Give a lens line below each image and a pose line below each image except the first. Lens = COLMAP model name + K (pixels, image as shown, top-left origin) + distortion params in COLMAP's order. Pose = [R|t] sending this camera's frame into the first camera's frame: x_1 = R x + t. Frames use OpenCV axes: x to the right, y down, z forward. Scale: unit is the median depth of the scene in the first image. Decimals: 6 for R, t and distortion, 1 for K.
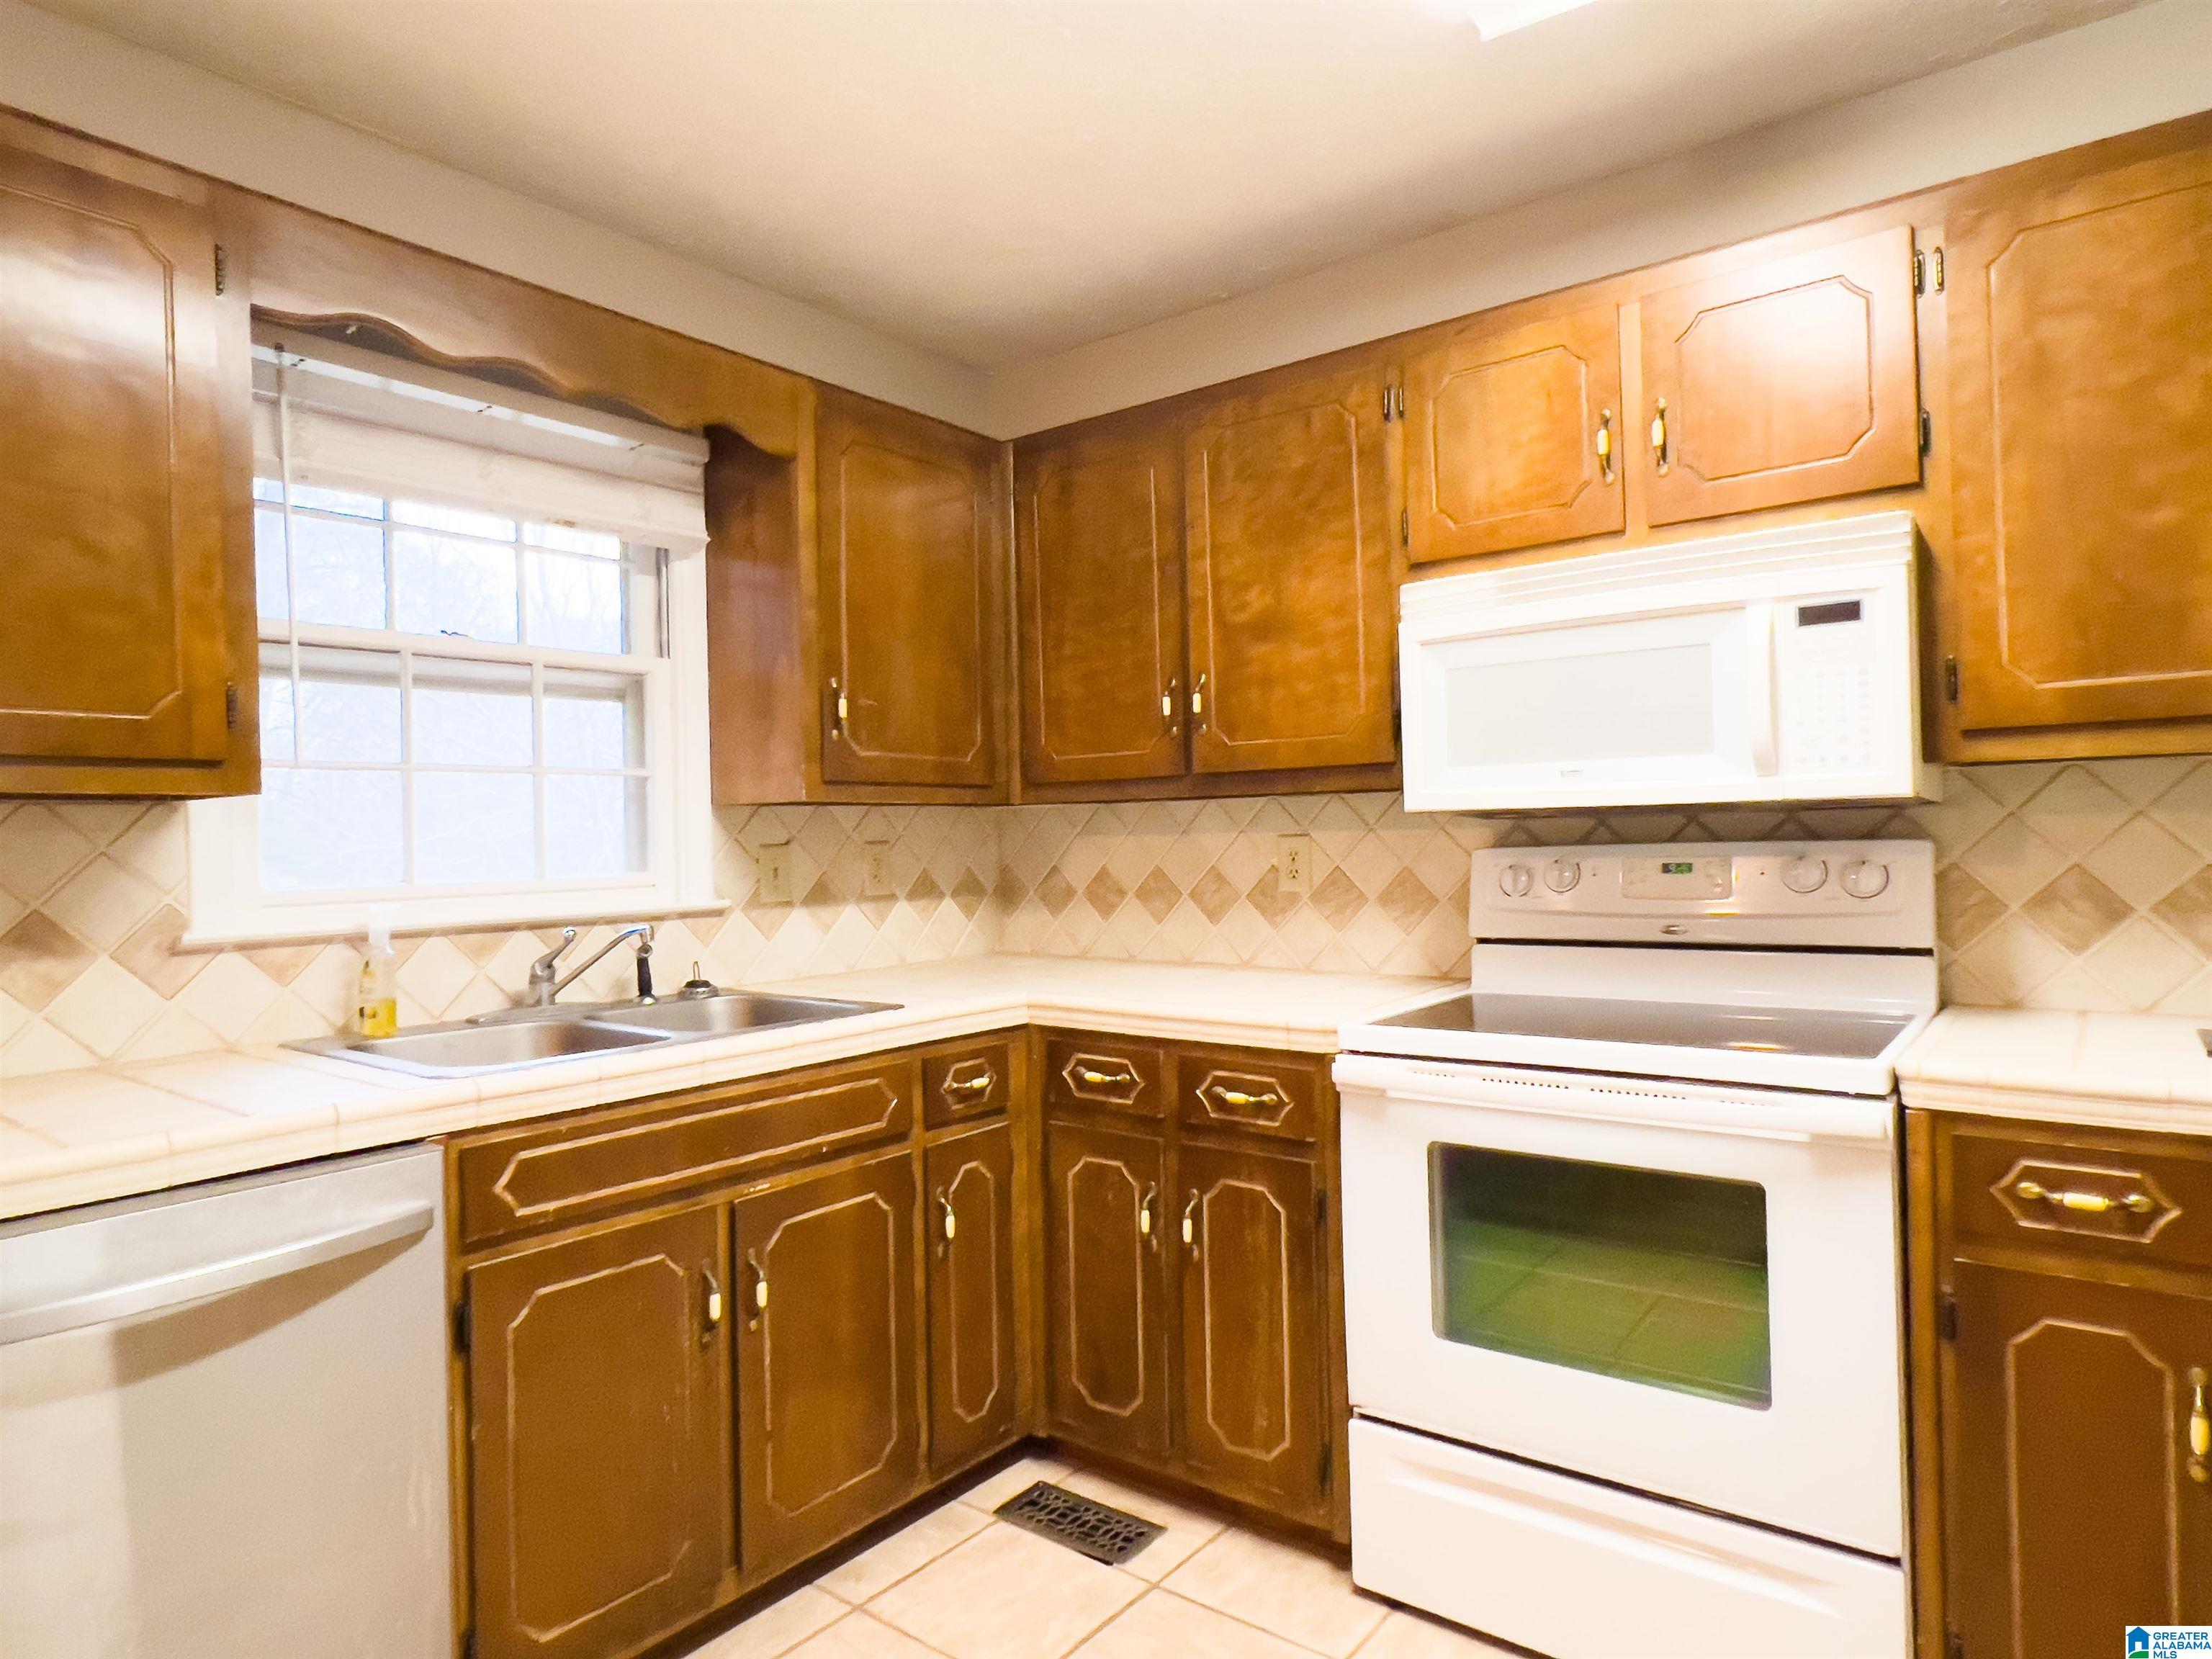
lens RADIAL K [[1289.8, 0, 1103.4], [0, 1289.8, 844.7], [0, 0, 1]] dist [-0.002050, -0.003550]
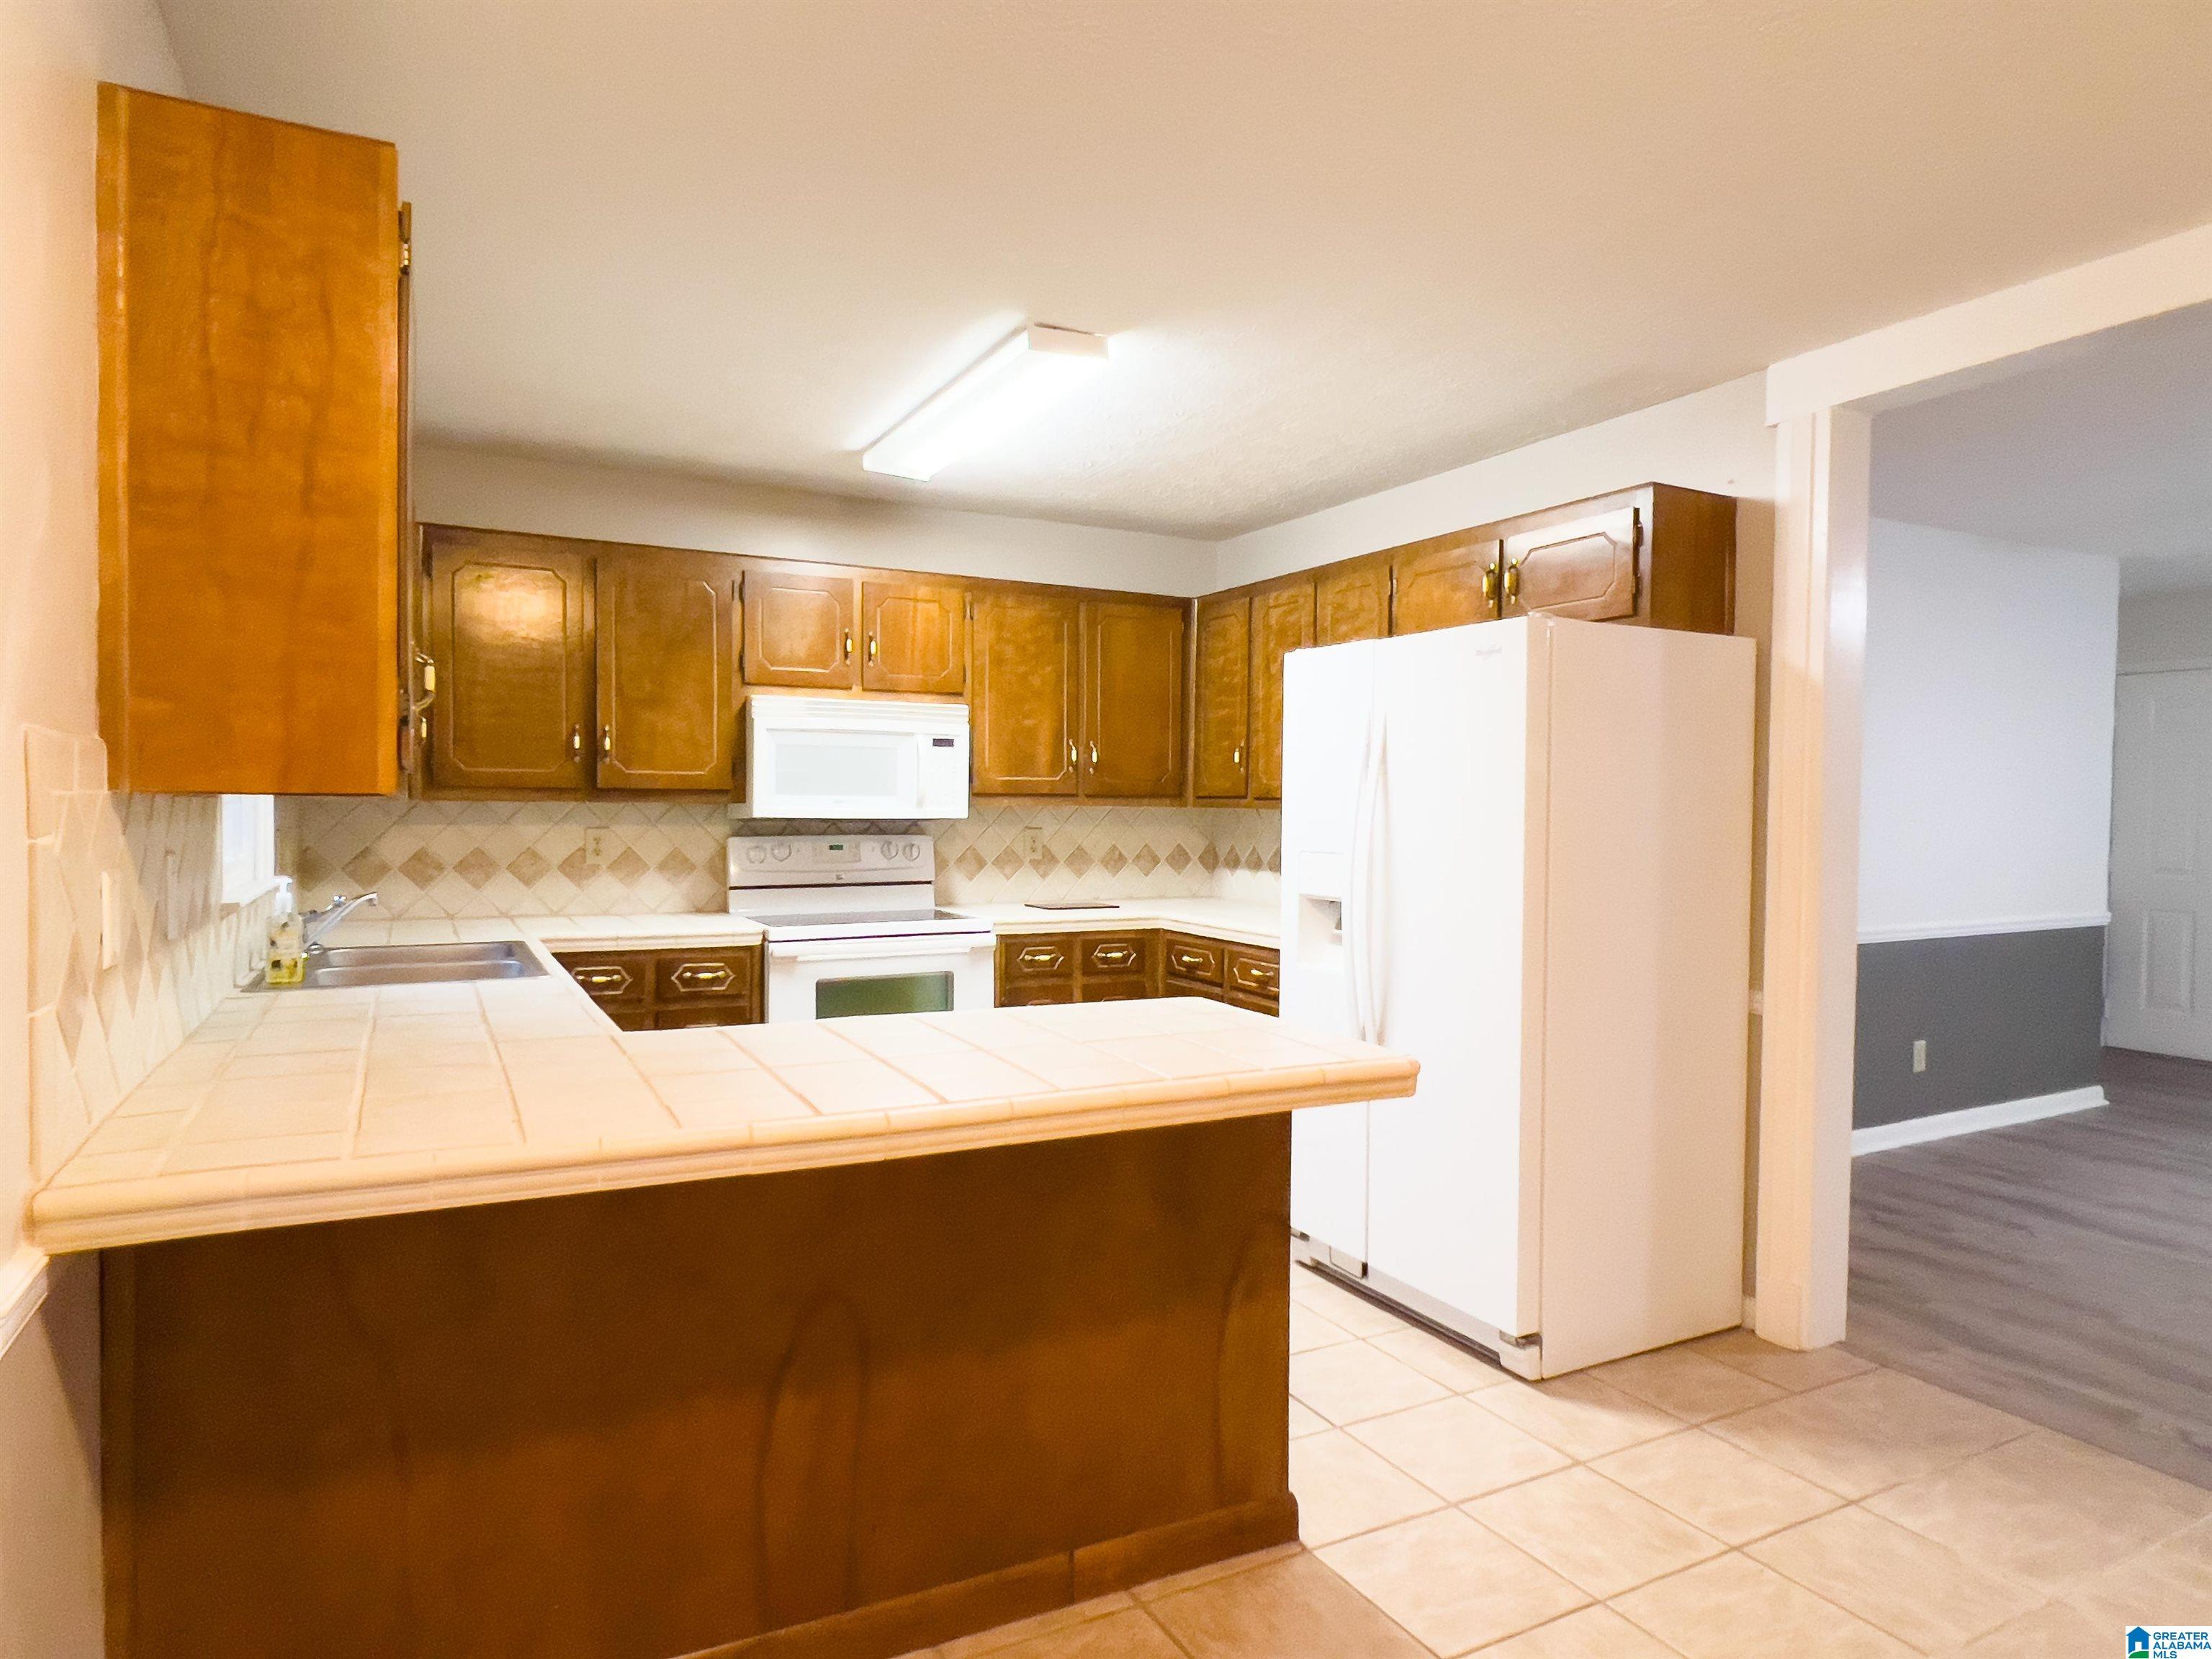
lens RADIAL K [[1289.8, 0, 1089.3], [0, 1289.8, 826.0], [0, 0, 1]] dist [-0.002050, -0.003550]
pose [[0.407651, 0.015637, 0.913004, -1.276987], [-0.010586, 0.999867, -0.012398, 0.005269], [-0.913076, -0.004611, 0.407763, -0.206689]]
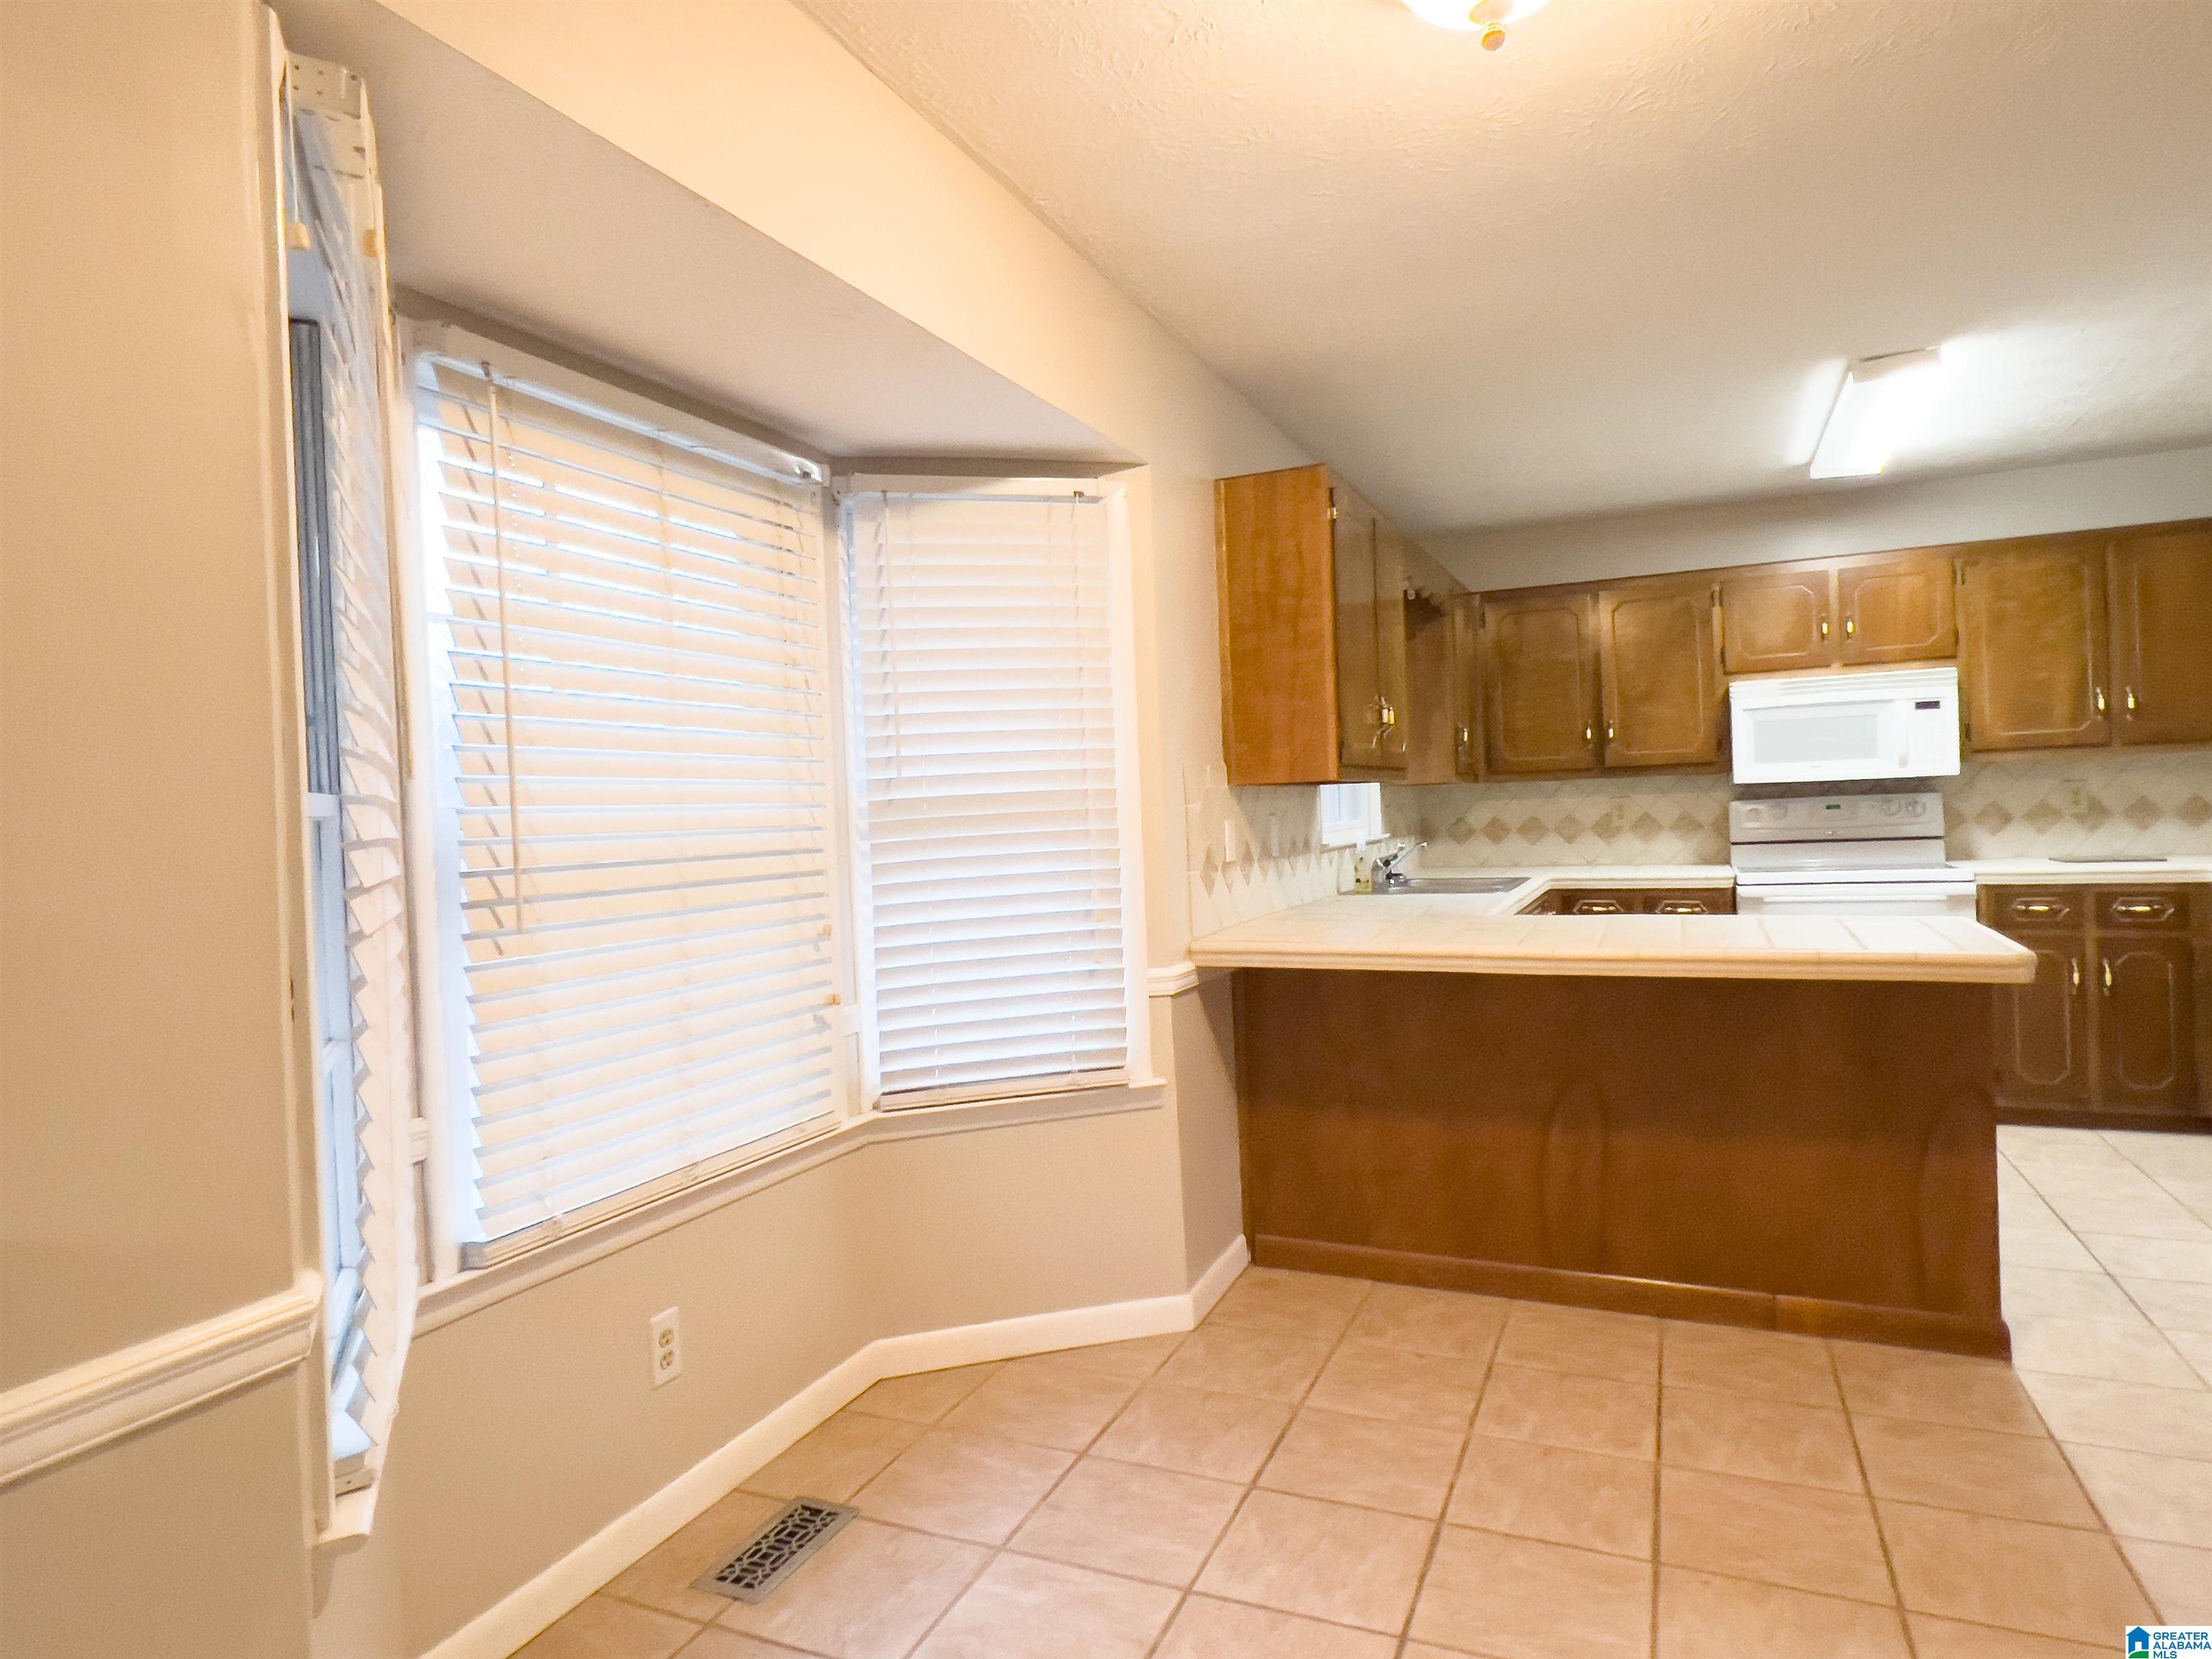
lens RADIAL K [[1289.8, 0, 1099.0], [0, 1289.8, 836.1], [0, 0, 1]] dist [-0.002050, -0.003550]
pose [[0.970644, -0.019659, 0.239715, -1.395467], [0.018852, 0.999806, 0.005662, 0.033102], [-0.239780, -0.000977, 0.970827, -0.930327]]
